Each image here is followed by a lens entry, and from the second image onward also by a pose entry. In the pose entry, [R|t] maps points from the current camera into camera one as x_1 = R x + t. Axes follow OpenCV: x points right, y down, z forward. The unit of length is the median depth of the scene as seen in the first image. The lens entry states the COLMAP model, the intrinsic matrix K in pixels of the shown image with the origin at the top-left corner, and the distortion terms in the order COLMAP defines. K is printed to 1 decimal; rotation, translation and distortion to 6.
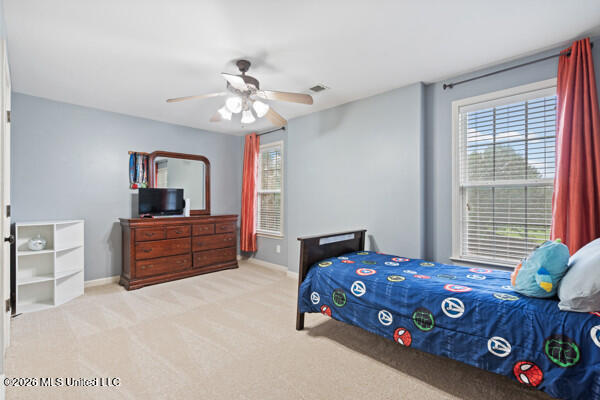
lens RADIAL K [[275.5, 0, 298.3], [0, 275.5, 197.0], [0, 0, 1]] dist [-0.002848, 0.000491]
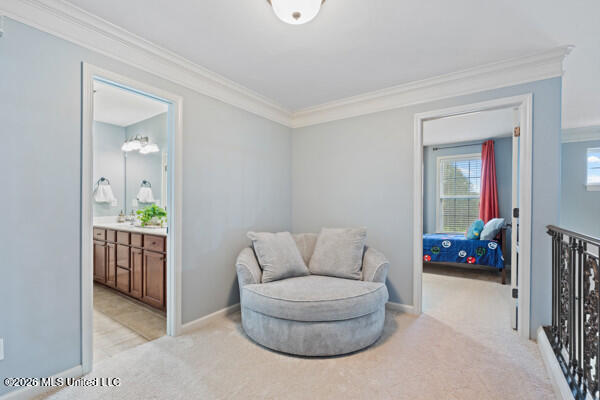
lens RADIAL K [[275.5, 0, 300.7], [0, 275.5, 204.5], [0, 0, 1]] dist [-0.002848, 0.000491]
pose [[0.985756, 0.003877, 0.168139, -1.163371], [-0.006144, 0.999897, 0.012960, -0.014875], [-0.168072, -0.013808, 0.985678, -1.269161]]
